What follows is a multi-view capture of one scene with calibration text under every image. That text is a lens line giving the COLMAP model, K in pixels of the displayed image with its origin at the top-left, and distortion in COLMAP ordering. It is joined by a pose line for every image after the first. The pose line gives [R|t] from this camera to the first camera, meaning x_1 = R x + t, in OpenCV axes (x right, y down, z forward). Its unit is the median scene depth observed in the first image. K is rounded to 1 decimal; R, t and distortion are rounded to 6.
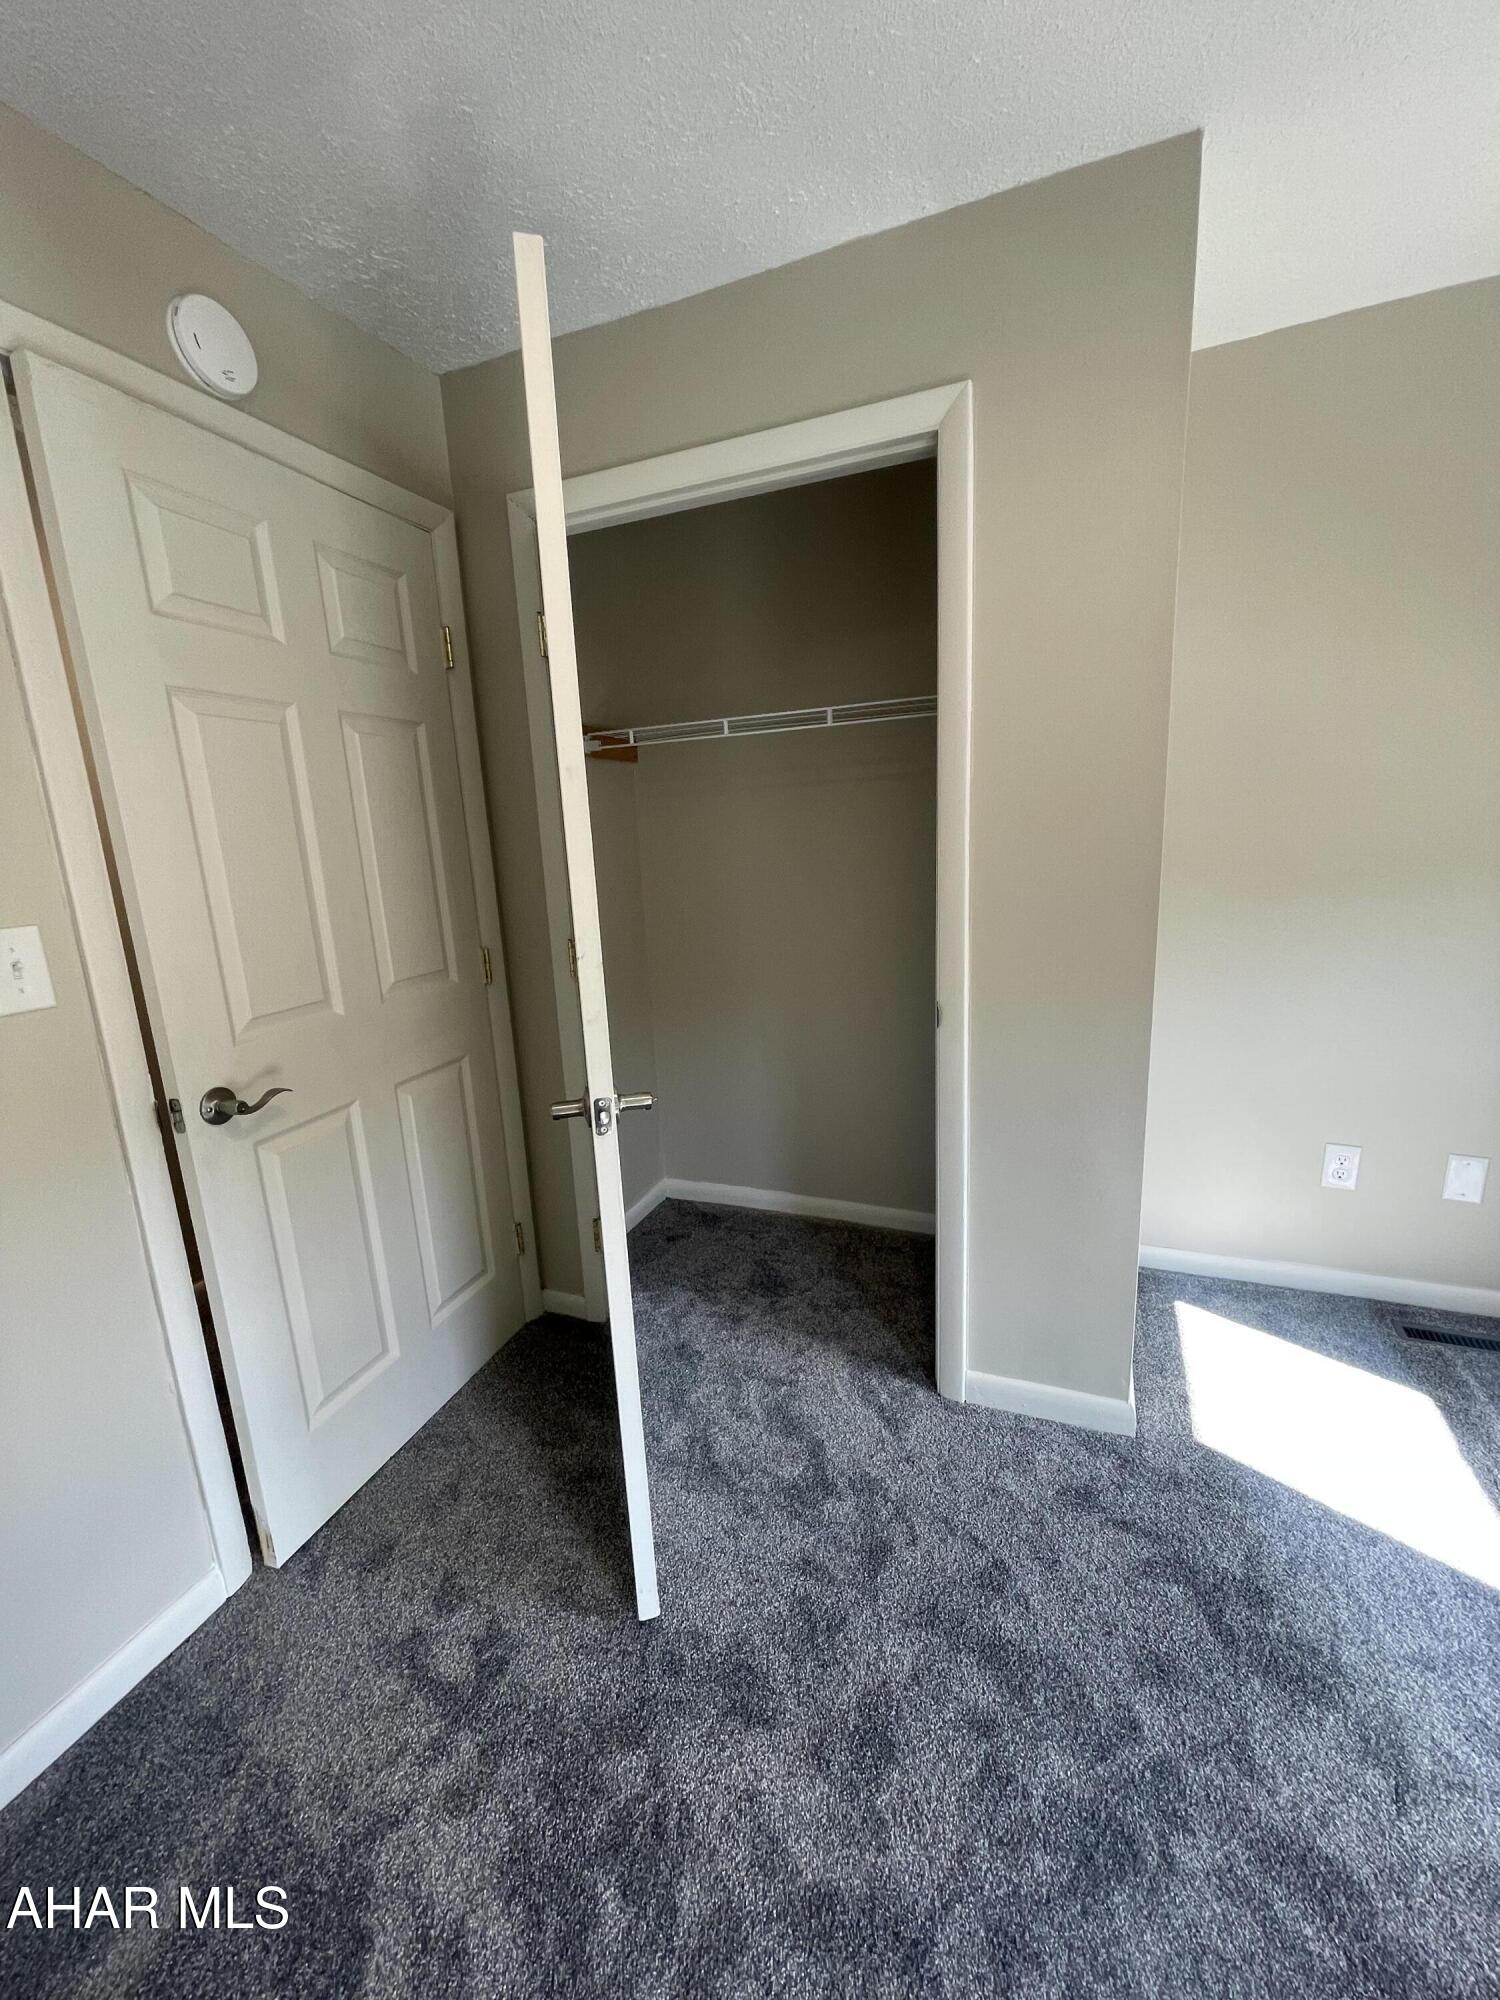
lens RADIAL K [[803.3, 0, 762.8], [0, 803.3, 1009.2], [0, 0, 1]] dist [-0.008026, -0.001017]
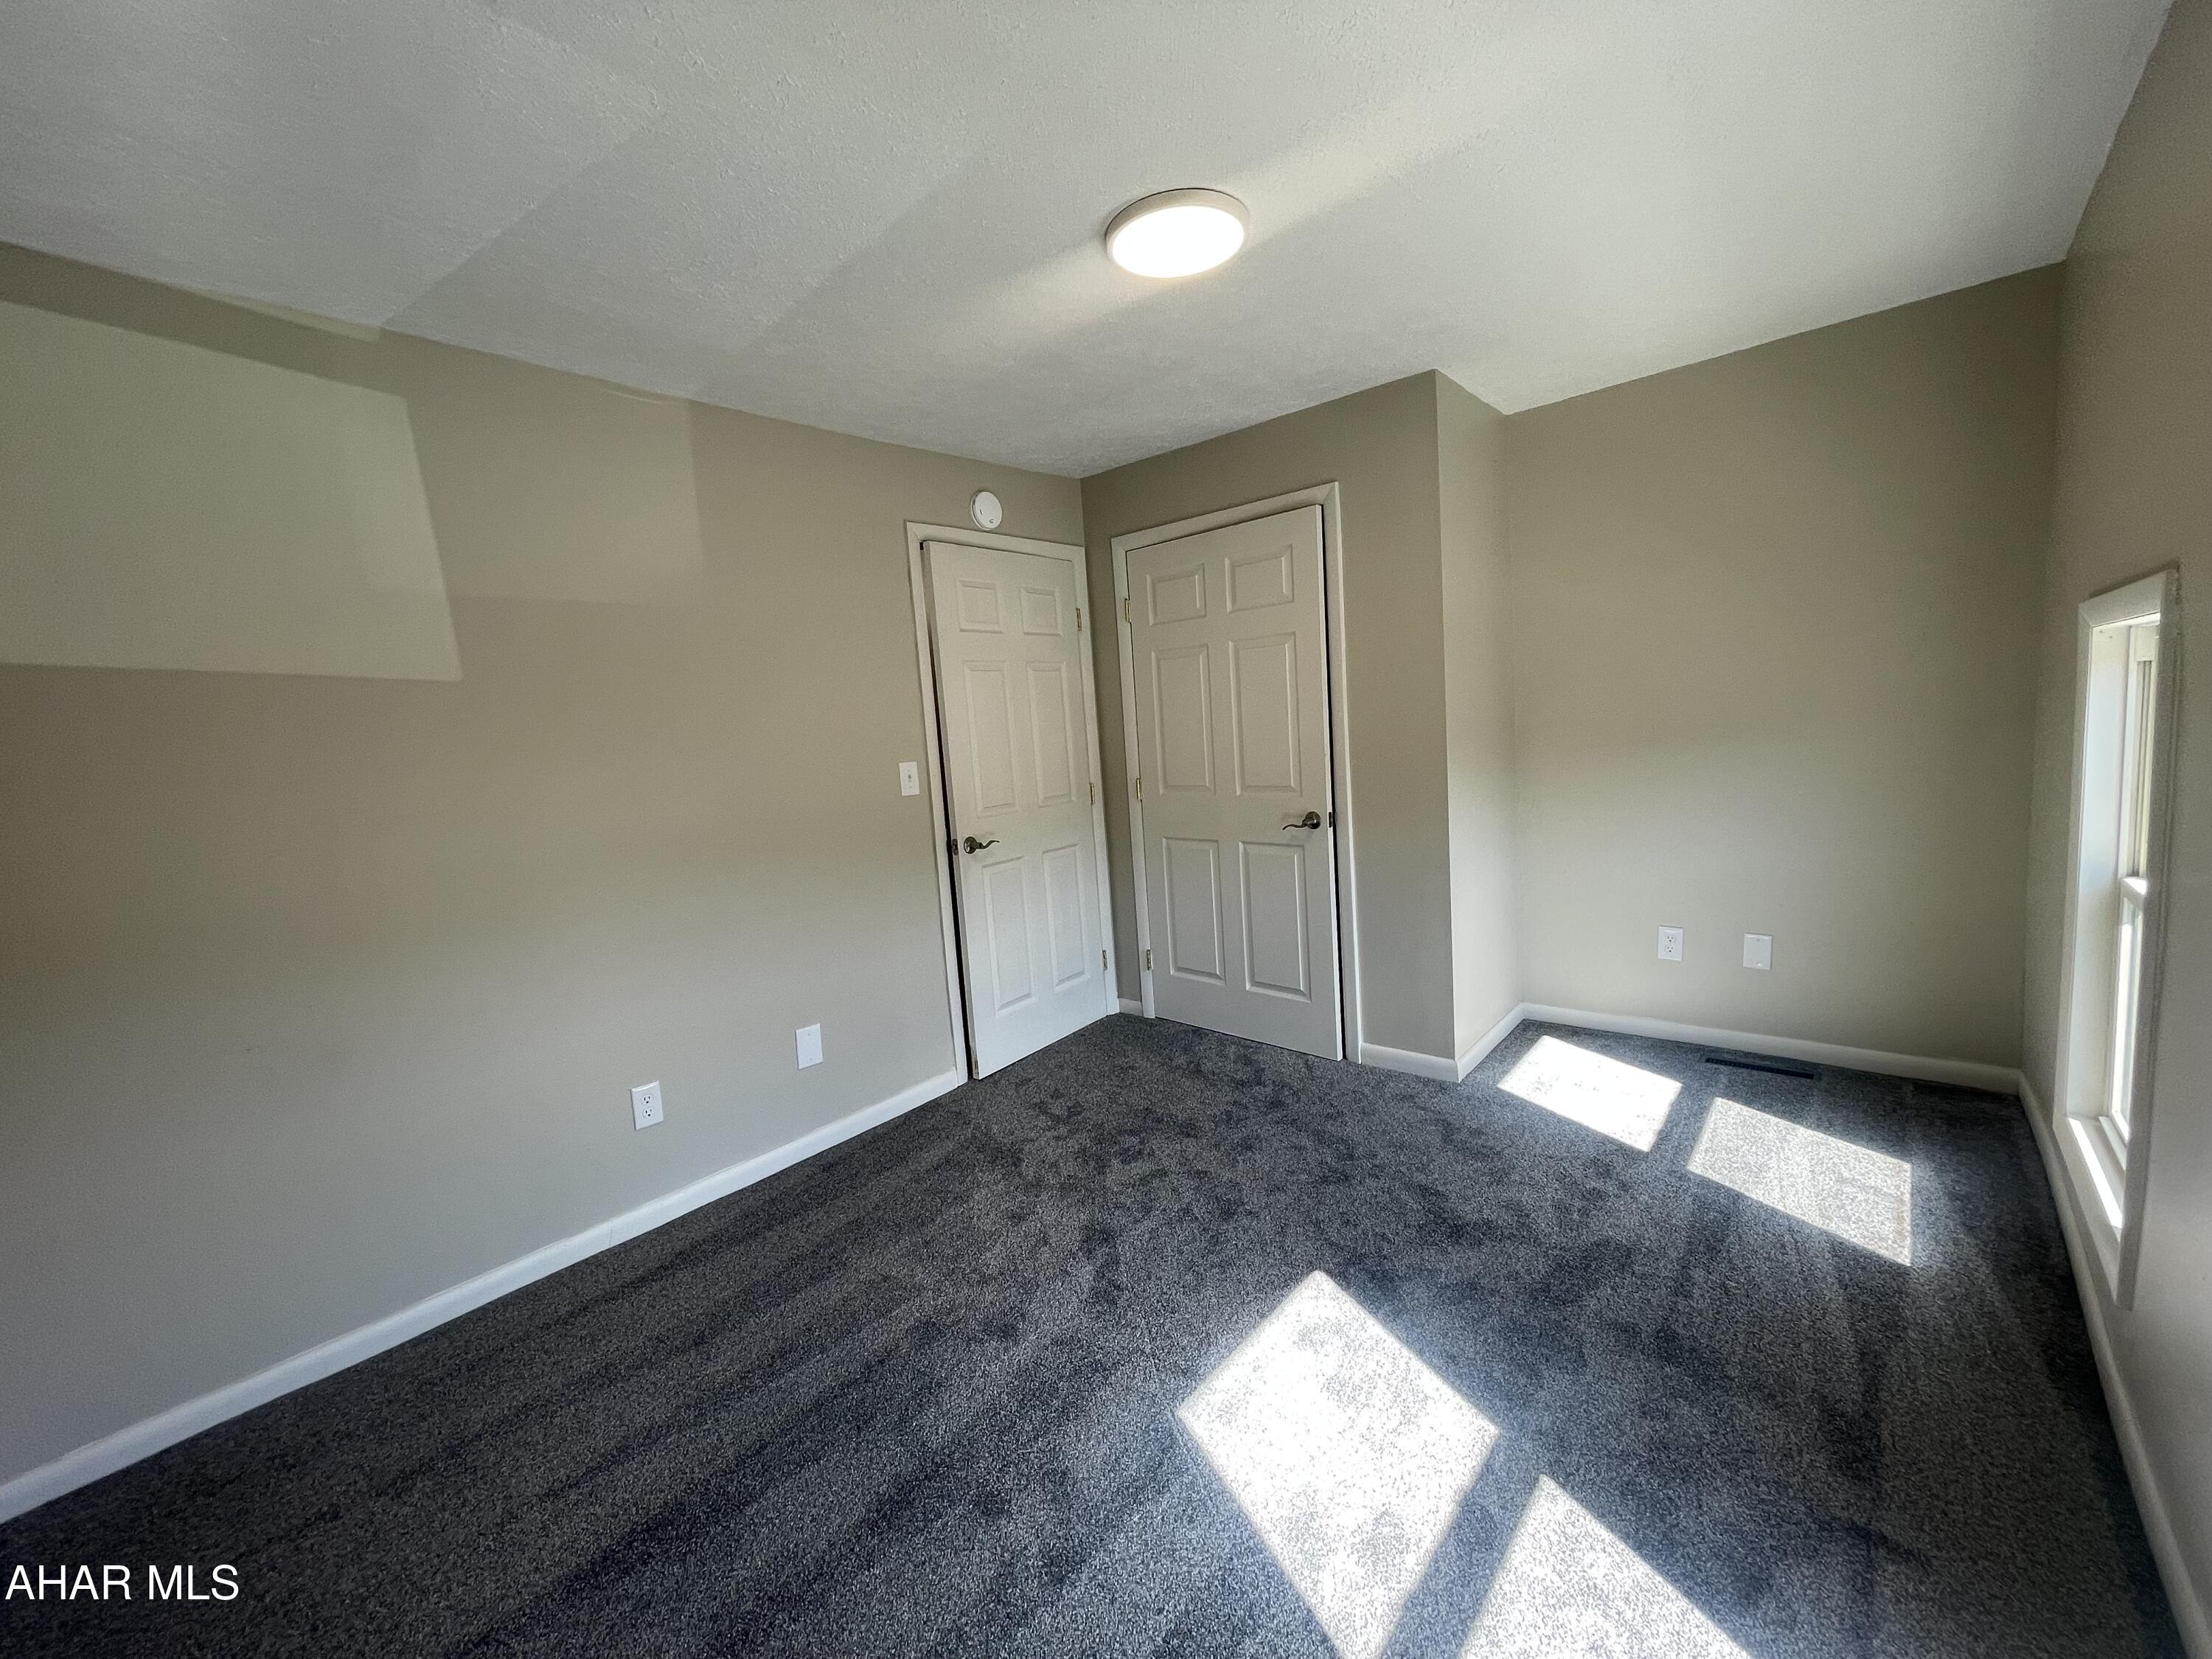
lens RADIAL K [[888.4, 0, 1111.0], [0, 888.4, 814.8], [0, 0, 1]] dist [-0.008026, -0.001017]
pose [[0.946996, 0.013575, -0.320959, 0.426129], [-0.041540, 0.995893, -0.080443, 0.200038], [0.318549, 0.089512, 0.943671, -1.084070]]
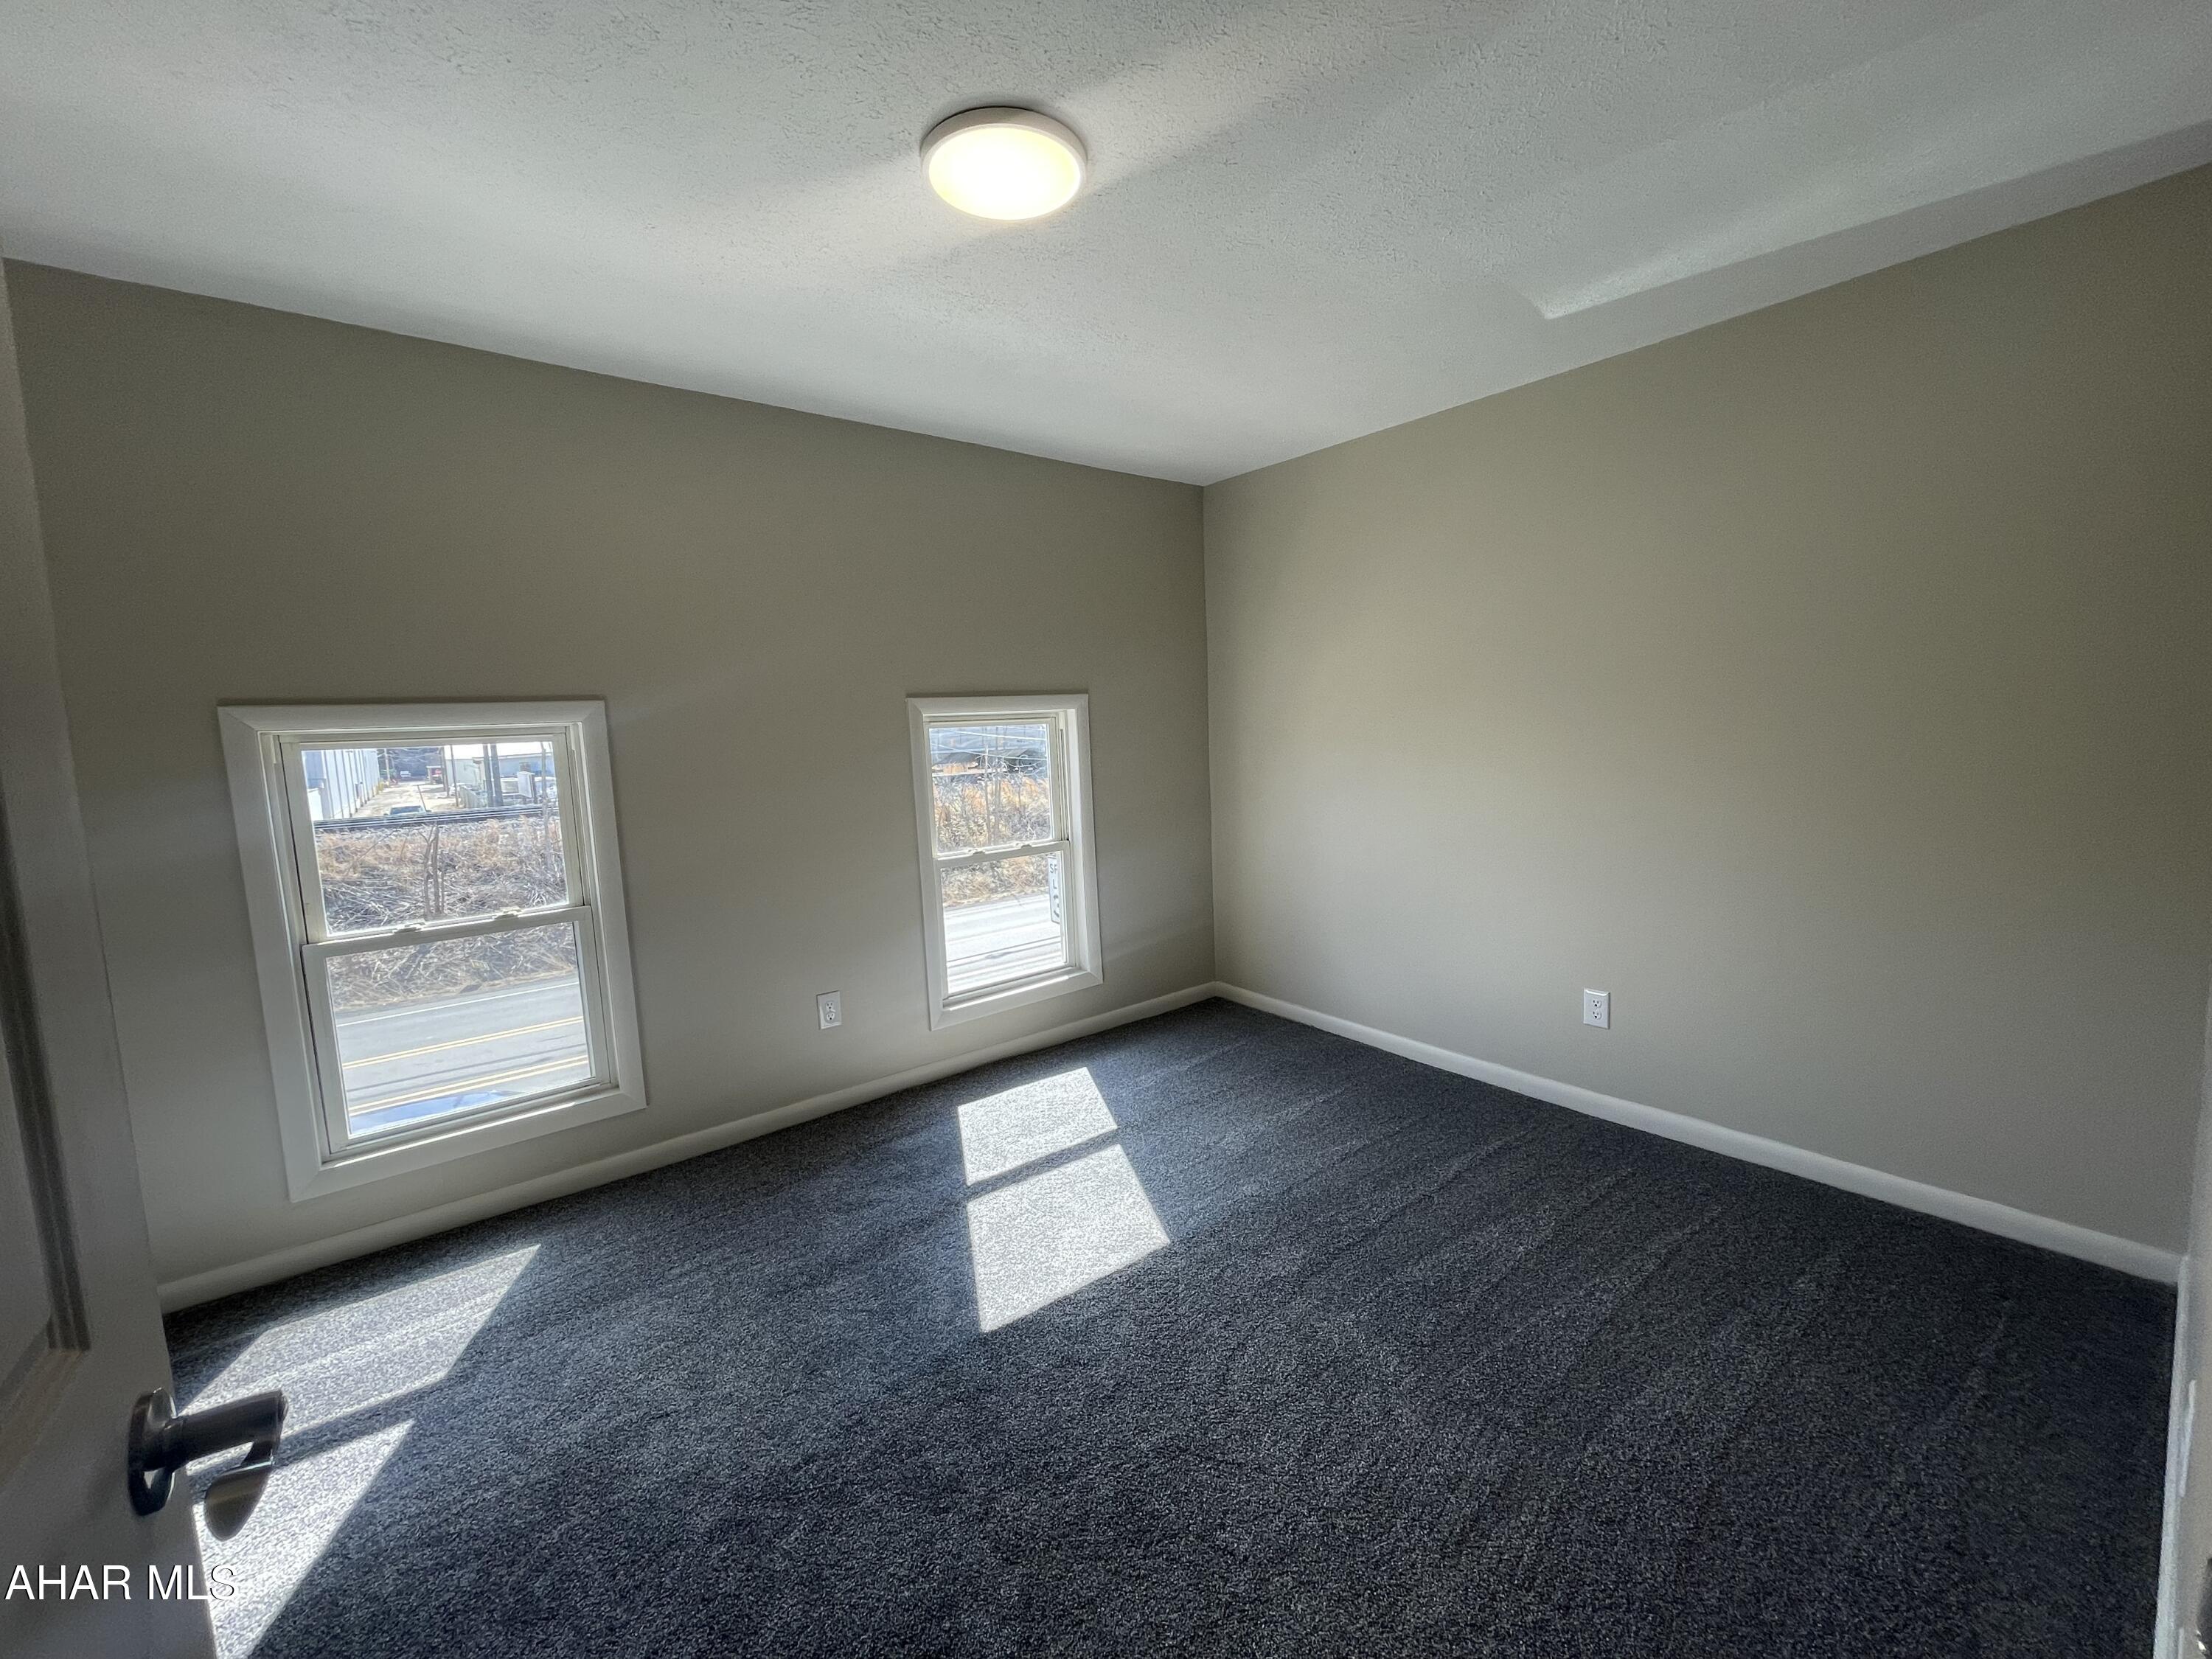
lens RADIAL K [[888.4, 0, 1116.2], [0, 888.4, 822.4], [0, 0, 1]] dist [-0.008026, -0.001017]
pose [[-0.873086, 0.026767, 0.486830, -0.535137], [0.177156, 0.947664, 0.265609, -0.230709], [-0.454242, 0.318144, -0.832135, 1.179336]]
